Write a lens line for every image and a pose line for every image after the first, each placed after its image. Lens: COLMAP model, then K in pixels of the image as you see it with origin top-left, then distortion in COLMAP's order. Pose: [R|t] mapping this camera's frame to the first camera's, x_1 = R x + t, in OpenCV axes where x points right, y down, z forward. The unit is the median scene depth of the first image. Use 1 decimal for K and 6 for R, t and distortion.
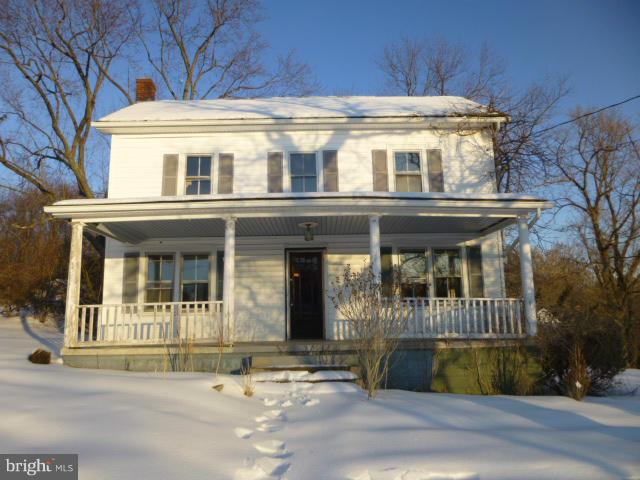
lens RADIAL K [[485.2, 0, 320.0], [0, 485.2, 240.0], [0, 0, 1]] dist [-0.097693, 0.118961]
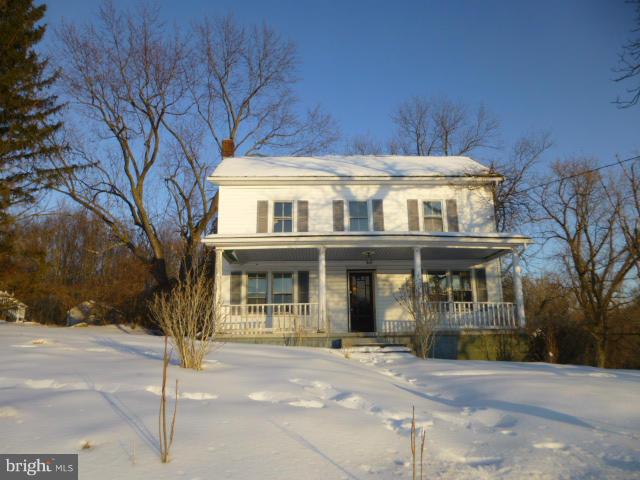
lens RADIAL K [[485.2, 0, 320.0], [0, 485.2, 240.0], [0, 0, 1]] dist [-0.097693, 0.118961]
pose [[0.999834, 0.010051, 0.015230, -0.168440], [-0.009165, 0.998326, -0.057111, 0.013112], [-0.015778, 0.056962, 0.998252, -0.392439]]
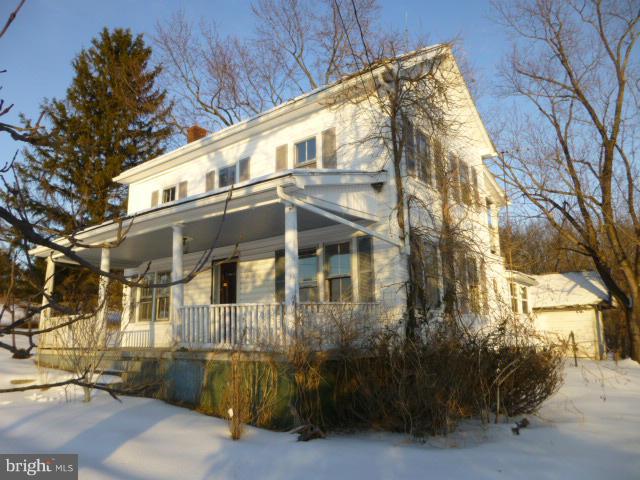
lens RADIAL K [[485.2, 0, 320.0], [0, 485.2, 240.0], [0, 0, 1]] dist [-0.097693, 0.118961]
pose [[0.773500, -0.117826, -0.622748, 0.759383], [0.113319, 0.992445, -0.047023, 0.049370], [0.623584, -0.034196, 0.781008, 0.315563]]
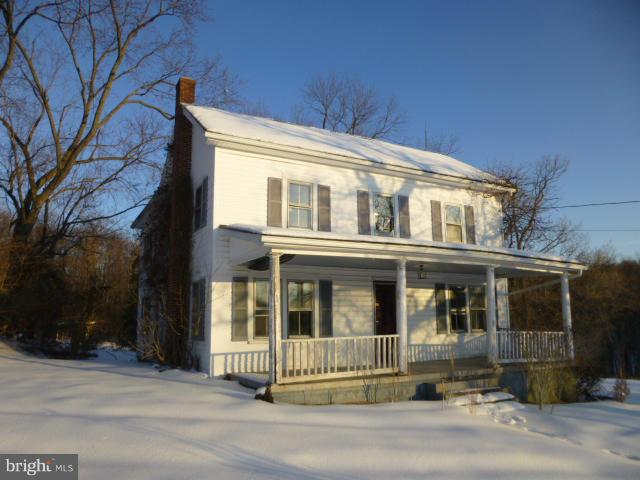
lens RADIAL K [[485.2, 0, 320.0], [0, 485.2, 240.0], [0, 0, 1]] dist [-0.097693, 0.118961]
pose [[0.883831, 0.091452, 0.458781, -0.682677], [-0.092024, 0.995532, -0.021165, -0.039724], [-0.458666, -0.023512, 0.888297, 0.072713]]
